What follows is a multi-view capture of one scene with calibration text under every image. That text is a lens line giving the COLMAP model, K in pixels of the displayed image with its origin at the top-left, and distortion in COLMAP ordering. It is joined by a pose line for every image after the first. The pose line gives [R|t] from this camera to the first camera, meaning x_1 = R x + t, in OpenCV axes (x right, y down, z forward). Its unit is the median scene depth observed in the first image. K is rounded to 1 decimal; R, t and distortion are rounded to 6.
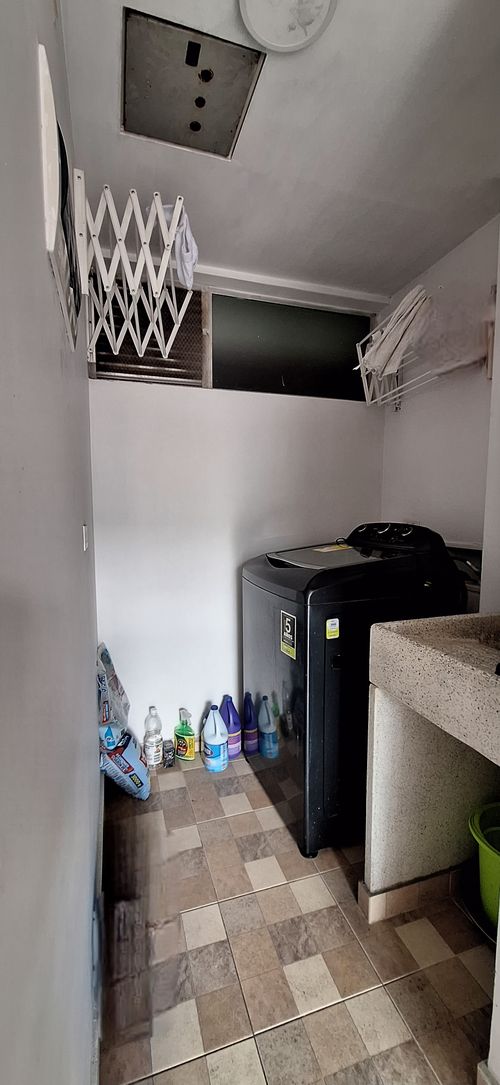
lens RADIAL K [[427.0, 0, 243.5], [0, 427.0, 547.5], [0, 0, 1]] dist [0.001775, 0.000230]
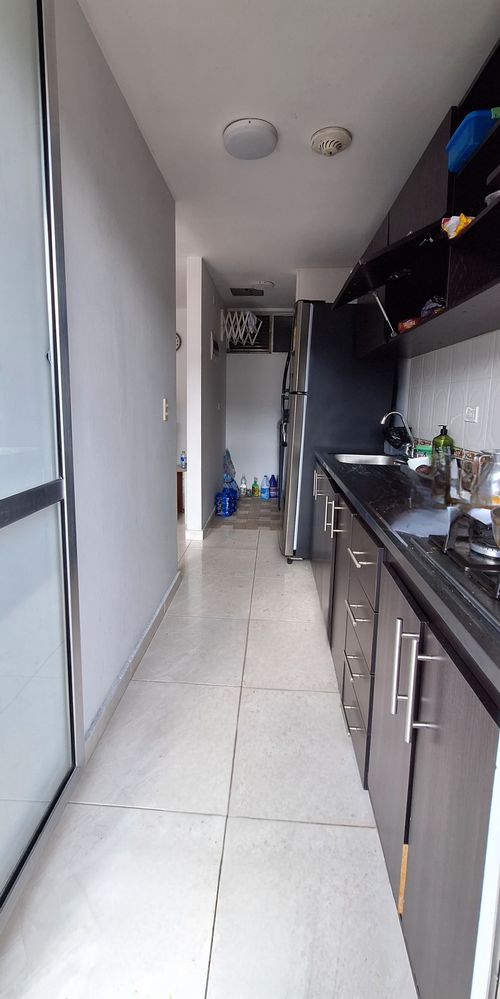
lens RADIAL K [[543.4, 0, 250.0], [0, 543.4, 499.5], [0, 0, 1]] dist [-0.000284, -0.000011]
pose [[0.927269, 0.089216, -0.363611, 1.198898], [-0.054812, 0.993078, 0.103882, 0.192238], [0.370362, -0.076397, 0.925741, -2.400057]]
